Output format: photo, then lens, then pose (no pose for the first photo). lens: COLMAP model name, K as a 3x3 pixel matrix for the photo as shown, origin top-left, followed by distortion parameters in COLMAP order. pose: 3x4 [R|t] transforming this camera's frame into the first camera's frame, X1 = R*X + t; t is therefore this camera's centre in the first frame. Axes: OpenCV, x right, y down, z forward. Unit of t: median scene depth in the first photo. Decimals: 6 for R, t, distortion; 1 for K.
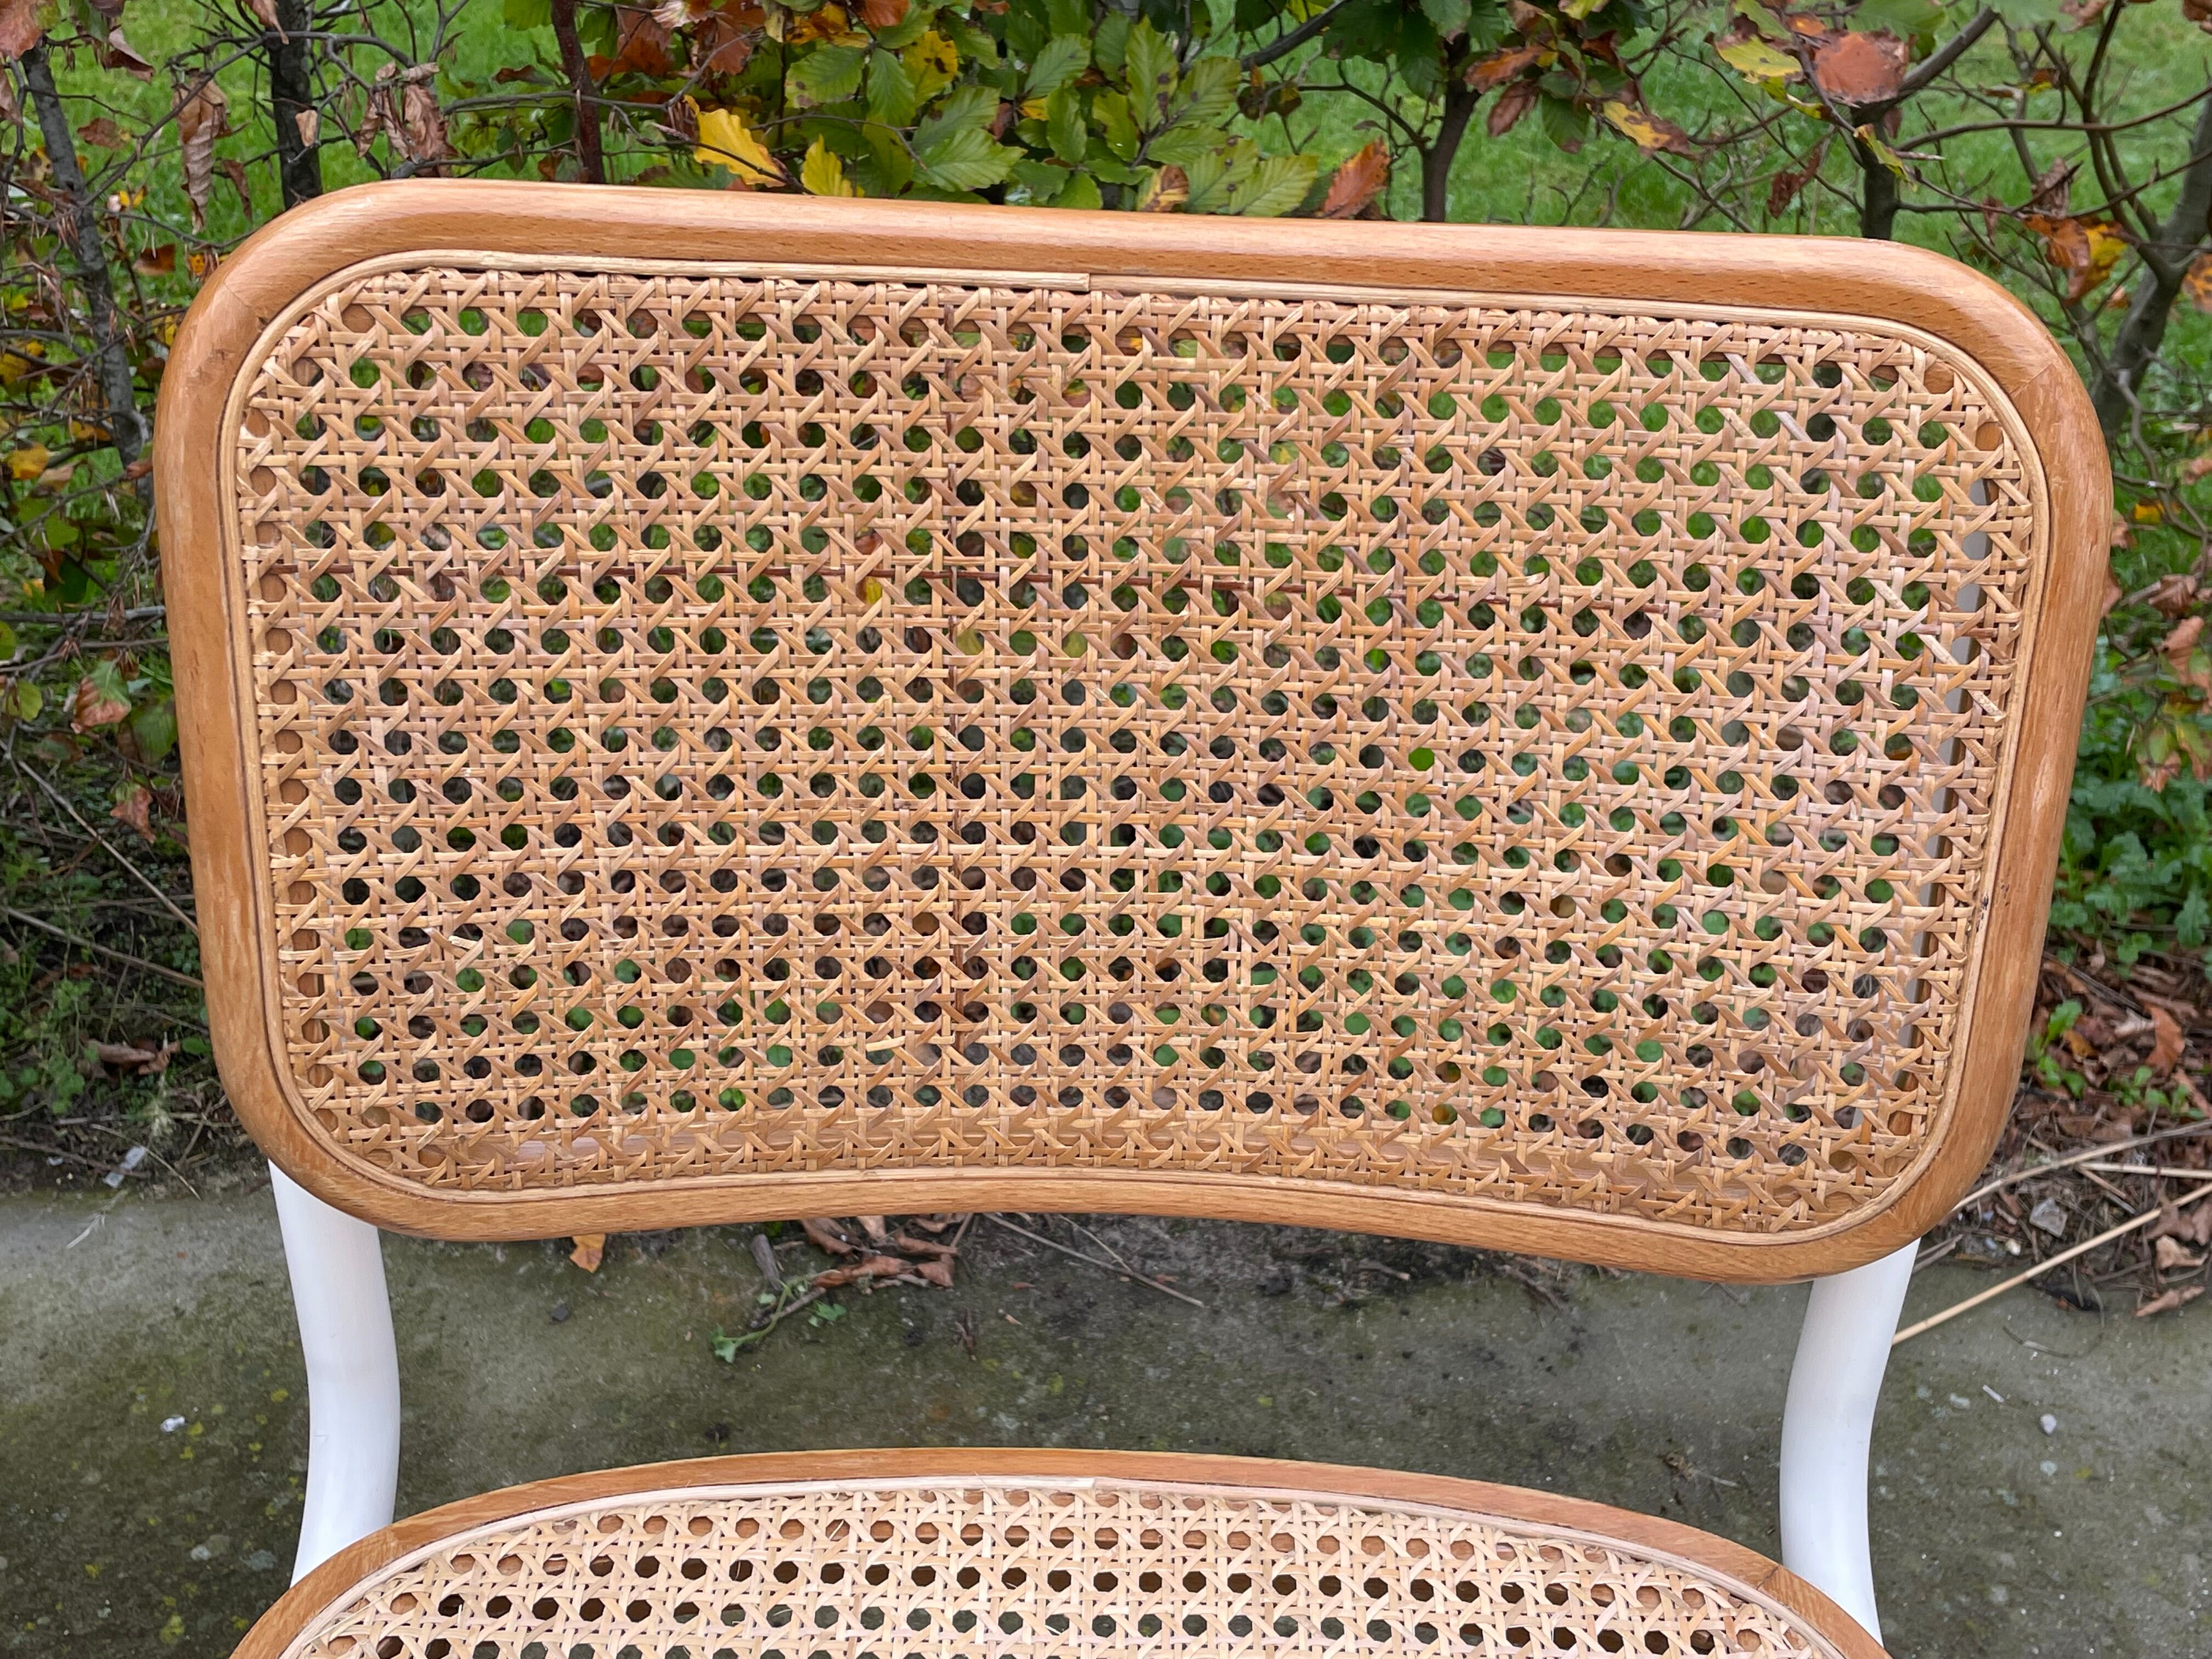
lens RADIAL K [[2418.9, 0, 1141.2], [0, 2418.9, 802.3], [0, 0, 1]] dist [0.109511, -0.194618]
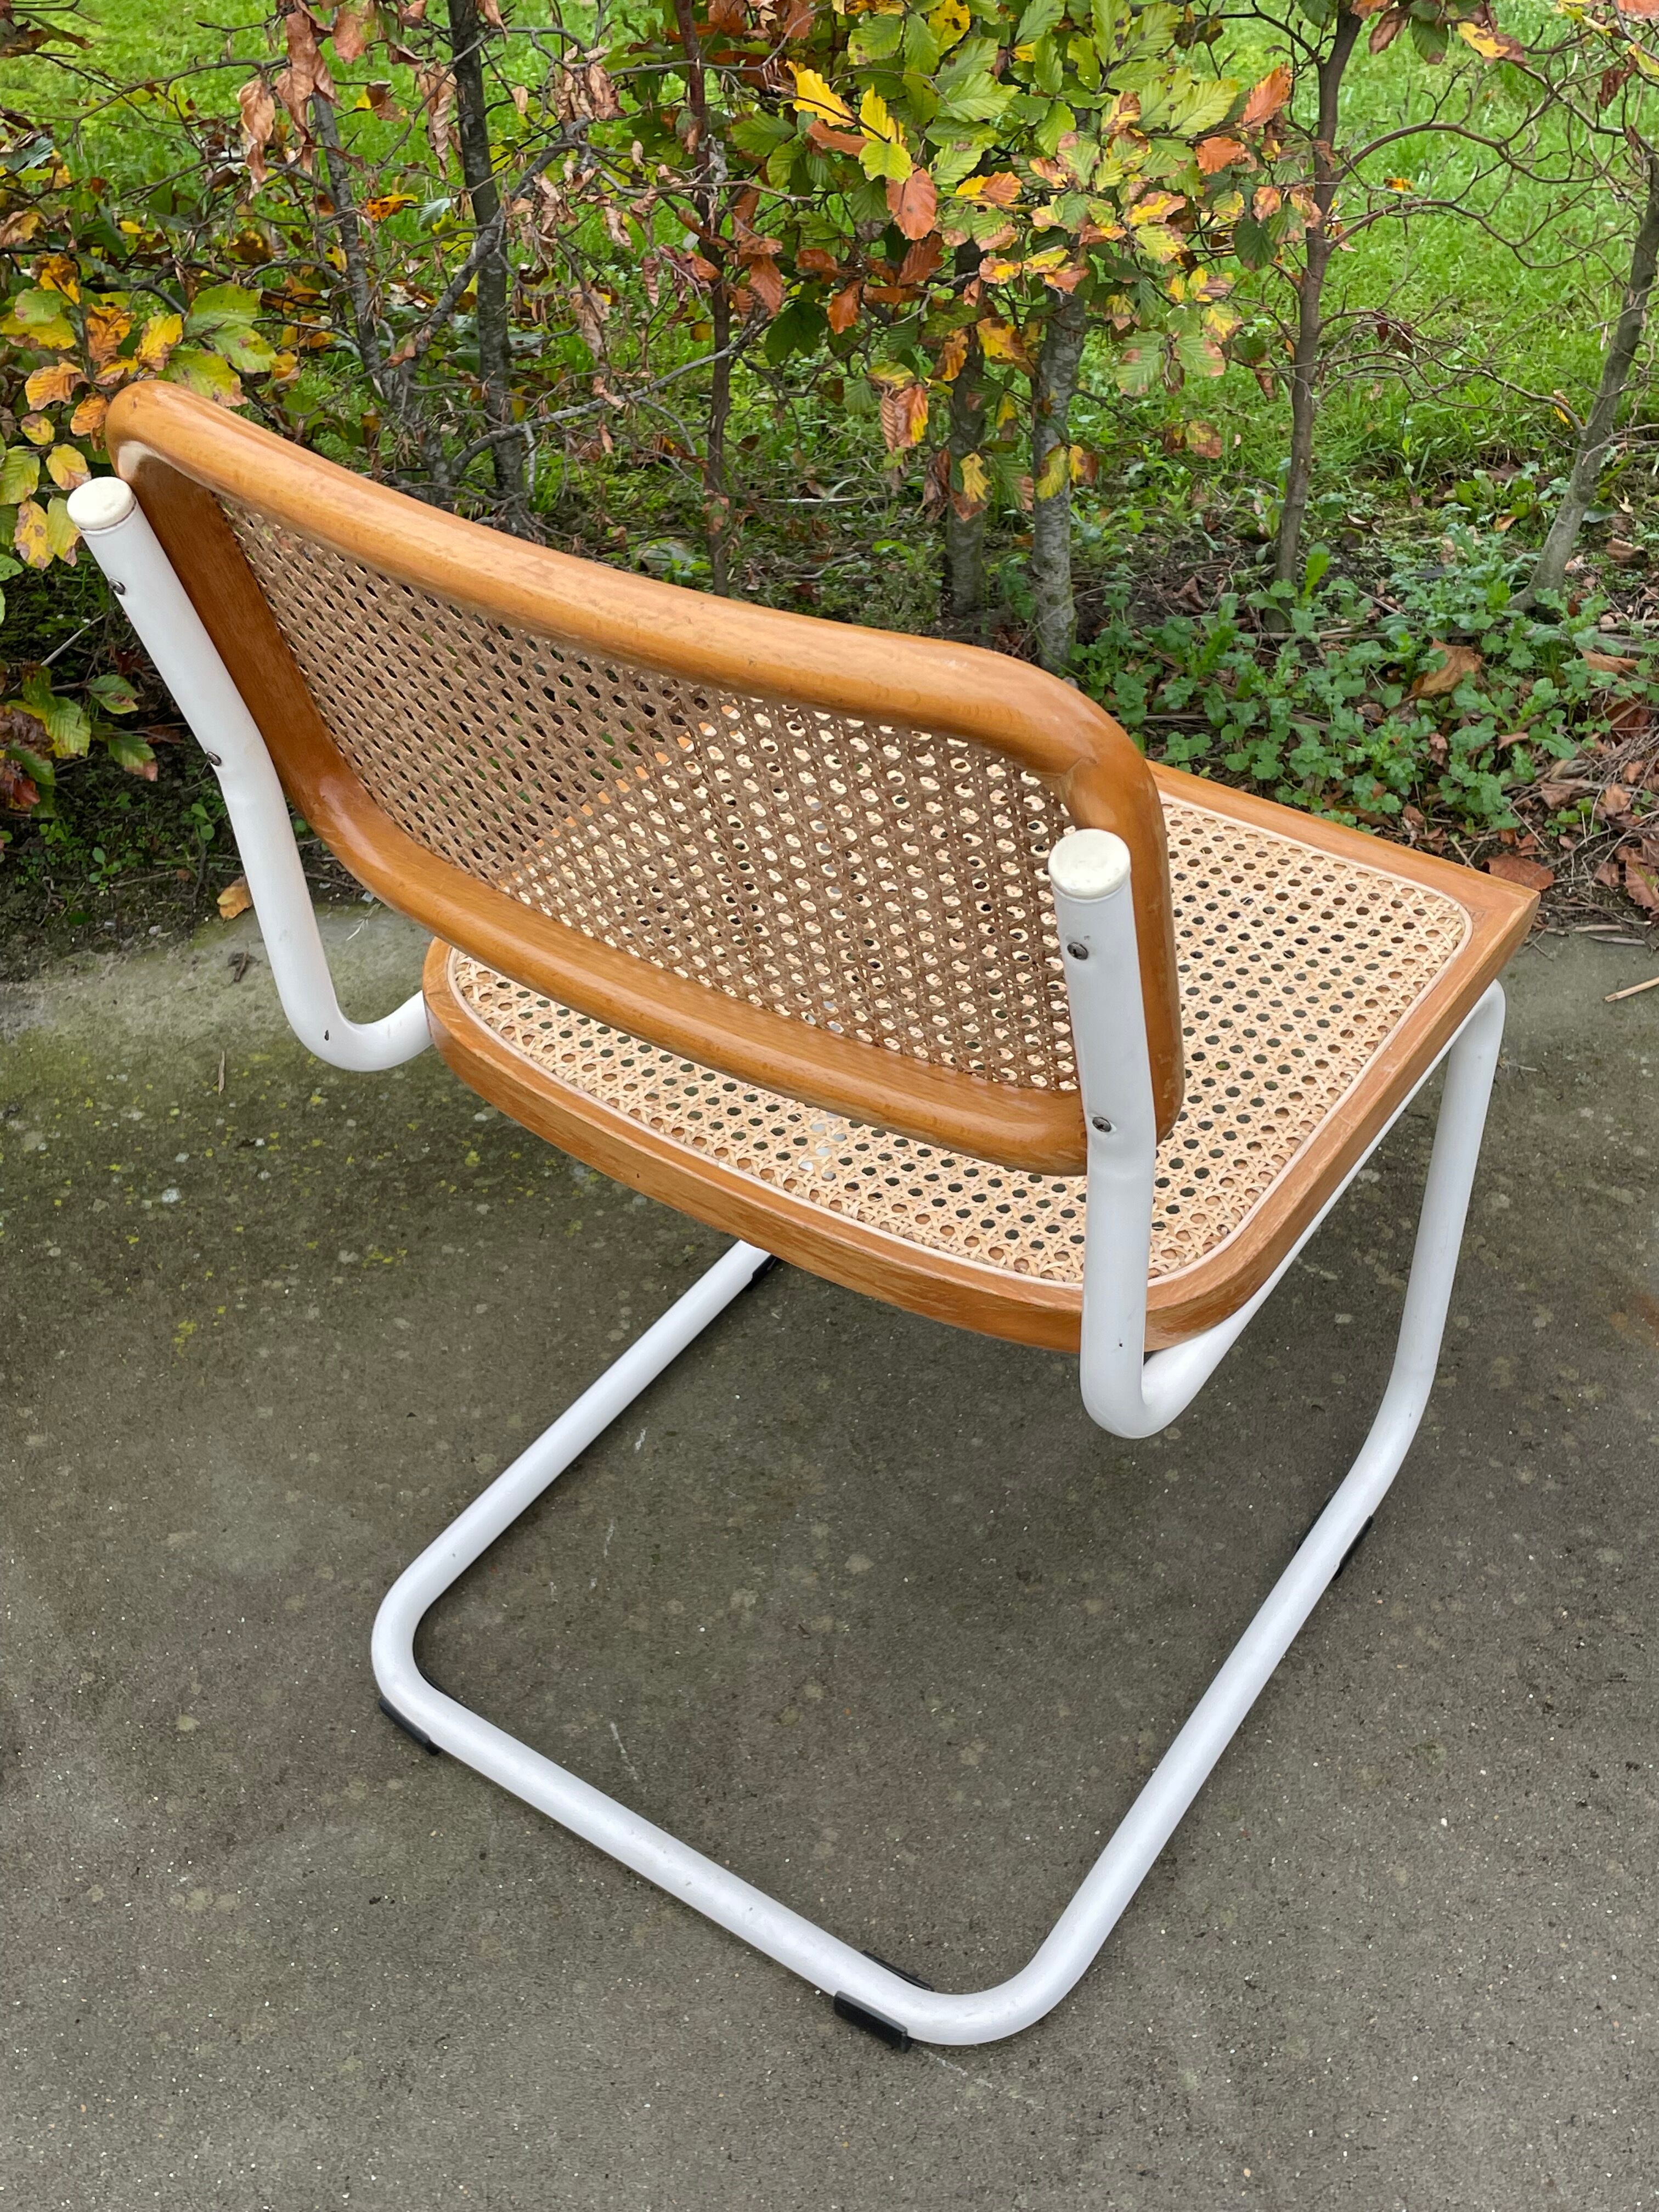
lens RADIAL K [[2415.2, 0, 852.6], [0, 2415.2, 1122.3], [0, 0, 1]] dist [0.111256, -0.195796]
pose [[0.996799, -0.014807, -0.078562, -0.080288], [0.026750, 0.987828, 0.153231, 0.174279], [0.075337, -0.154842, 0.985063, -0.848629]]
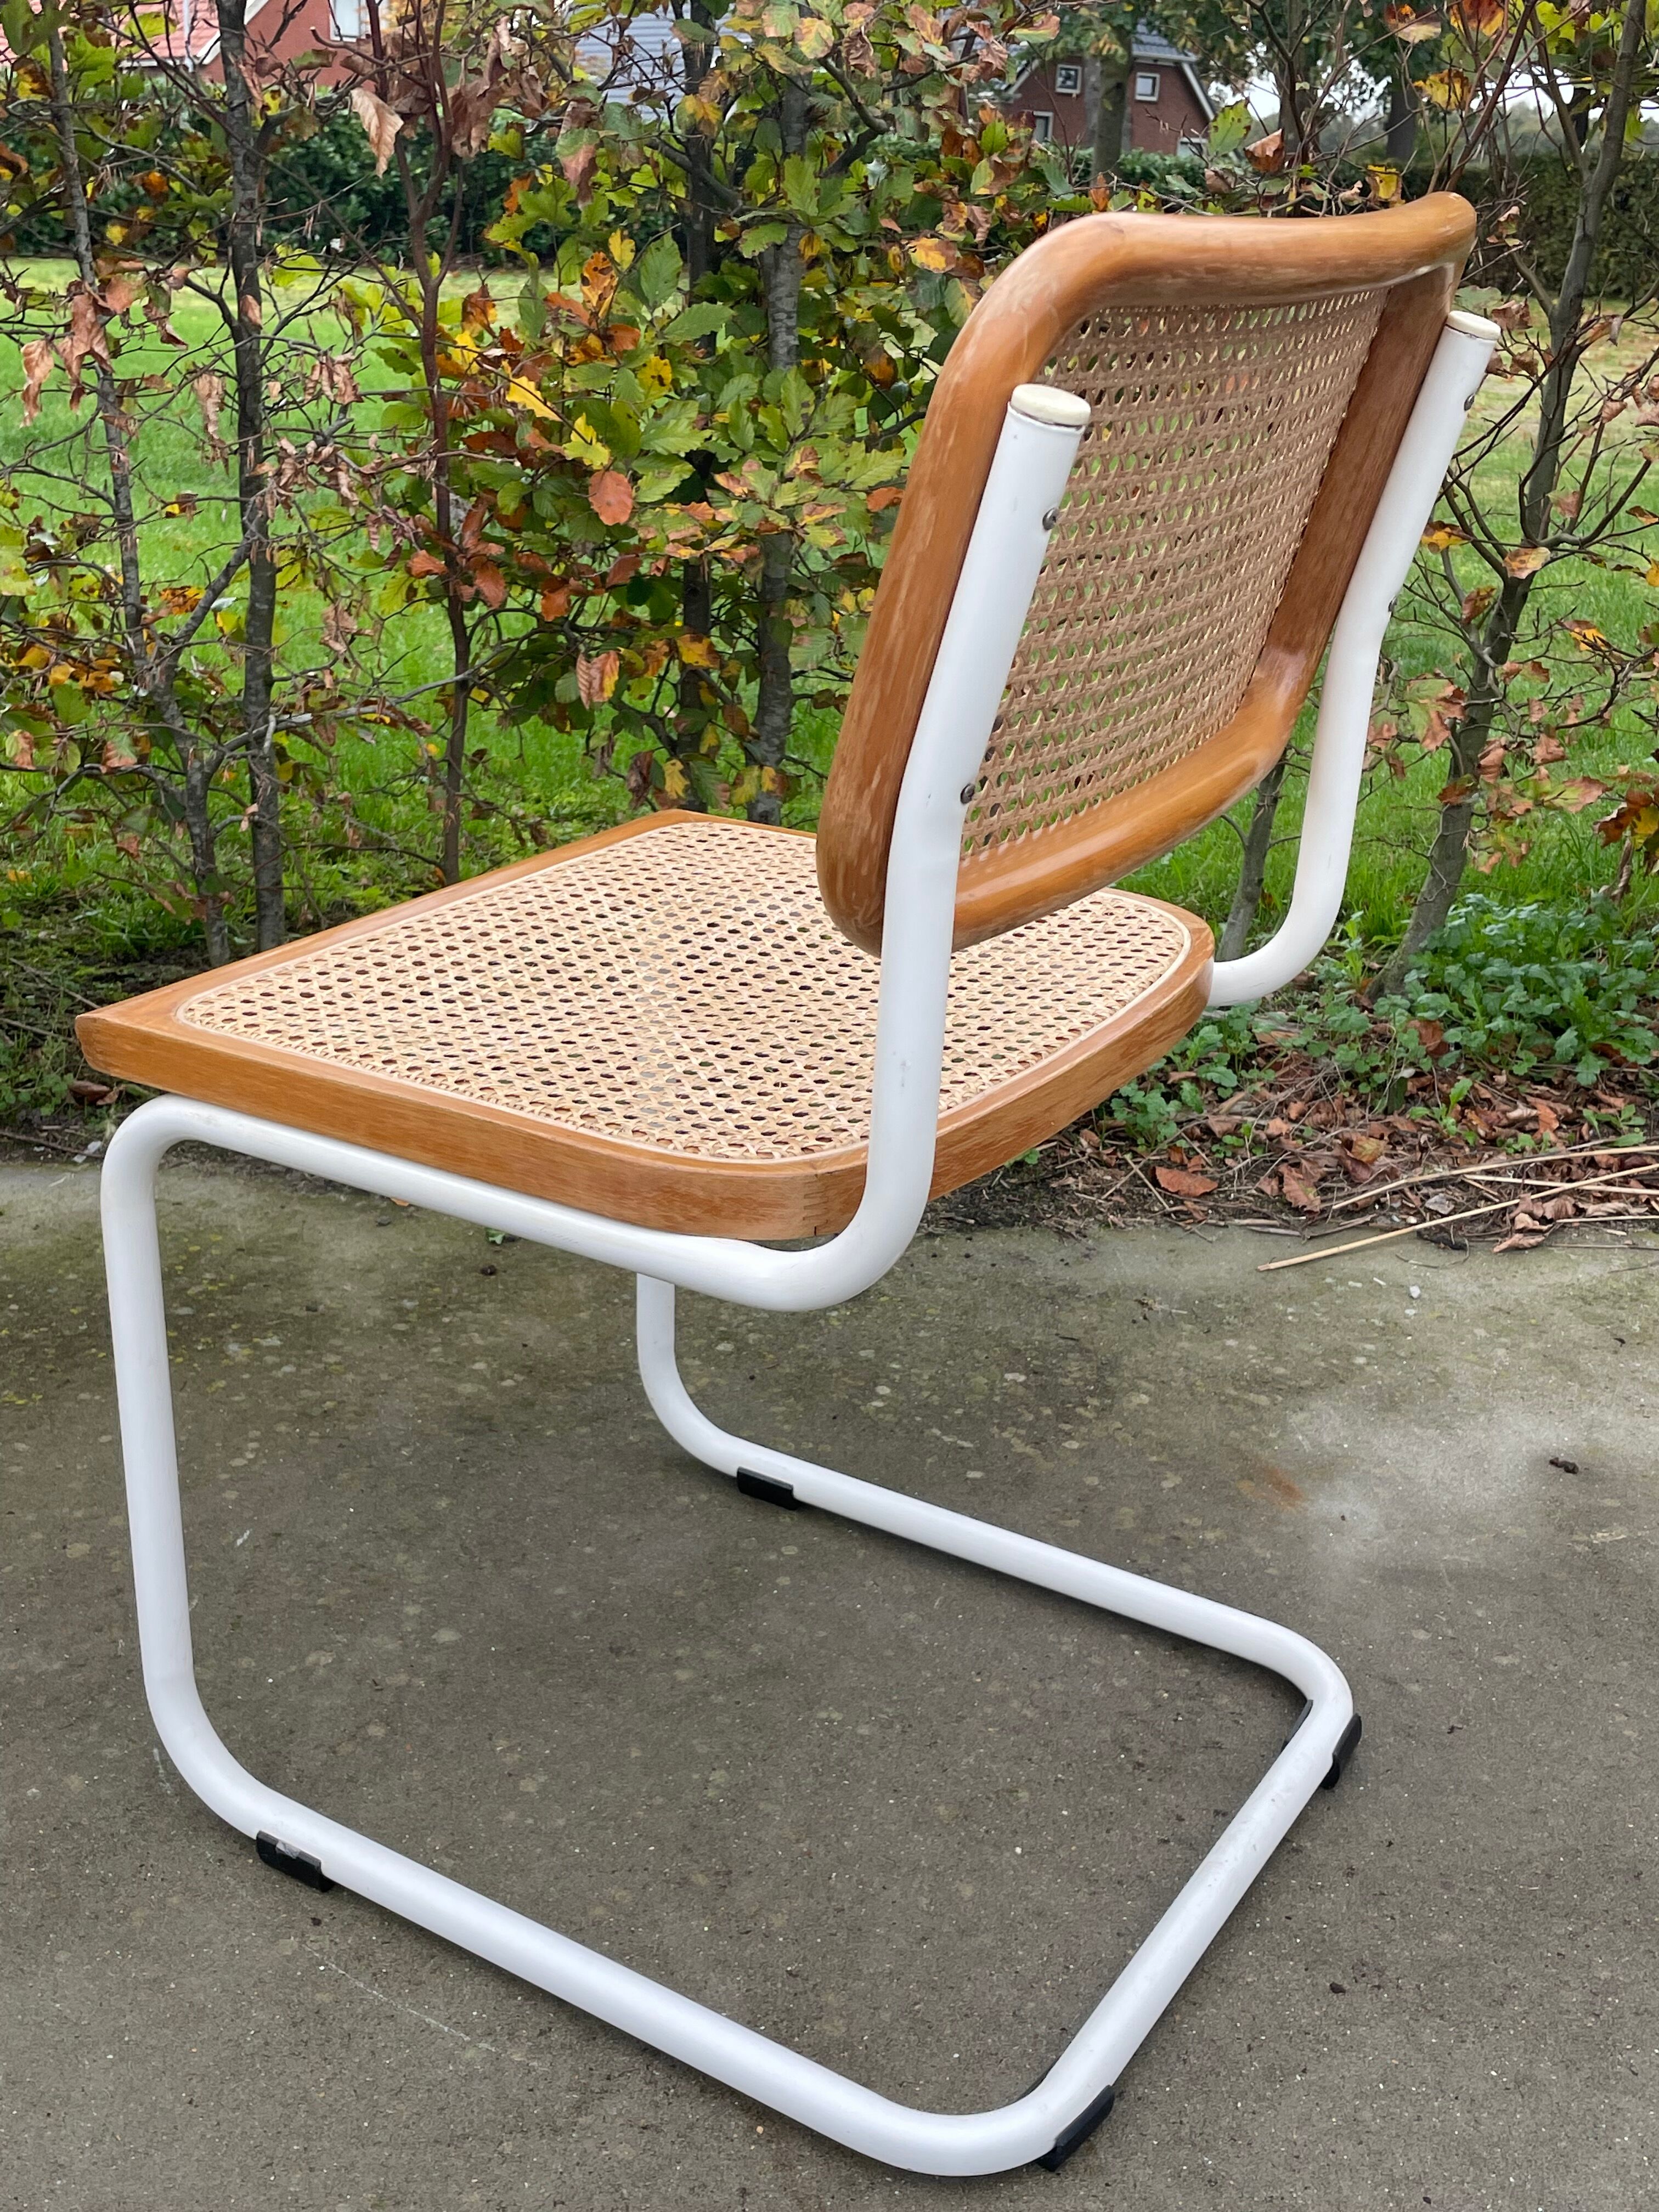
lens RADIAL K [[2417.5, 0, 799.7], [0, 2417.5, 1138.0], [0, 0, 1]] dist [0.108670, -0.180611]
pose [[0.998689, 0.006735, -0.050734, 0.179498], [-0.016205, 0.981909, -0.188658, 0.935087], [0.048546, 0.189233, 0.980731, -0.898908]]
